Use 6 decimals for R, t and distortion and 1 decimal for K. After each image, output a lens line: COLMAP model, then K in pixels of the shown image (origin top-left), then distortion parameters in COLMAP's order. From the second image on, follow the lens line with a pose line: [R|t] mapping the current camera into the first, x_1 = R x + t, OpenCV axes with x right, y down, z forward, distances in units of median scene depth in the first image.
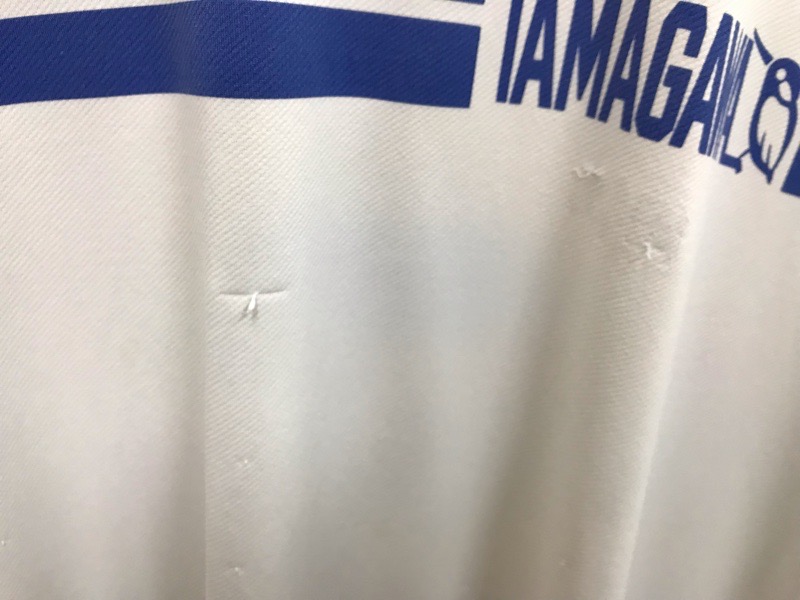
lens RADIAL K [[629.4, 0, 399.1], [0, 629.4, 301.6], [0, 0, 1]] dist [0.001250, -0.020735]
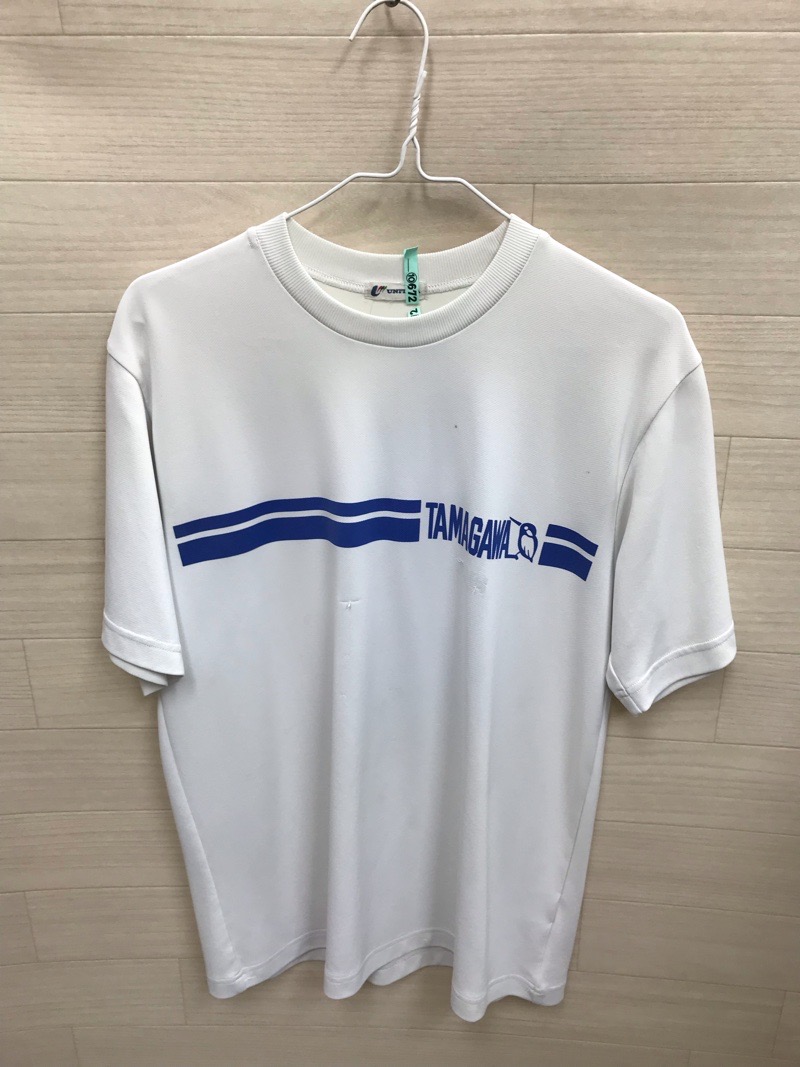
lens RADIAL K [[839.4, 0, 396.9], [0, 839.4, 529.9], [0, 0, 1]] dist [0.001250, -0.020735]
pose [[0.977931, 0.004327, -0.208885, 0.858006], [-0.008123, 0.999817, -0.017322, -0.288064], [0.208772, 0.018636, 0.977787, -3.021879]]
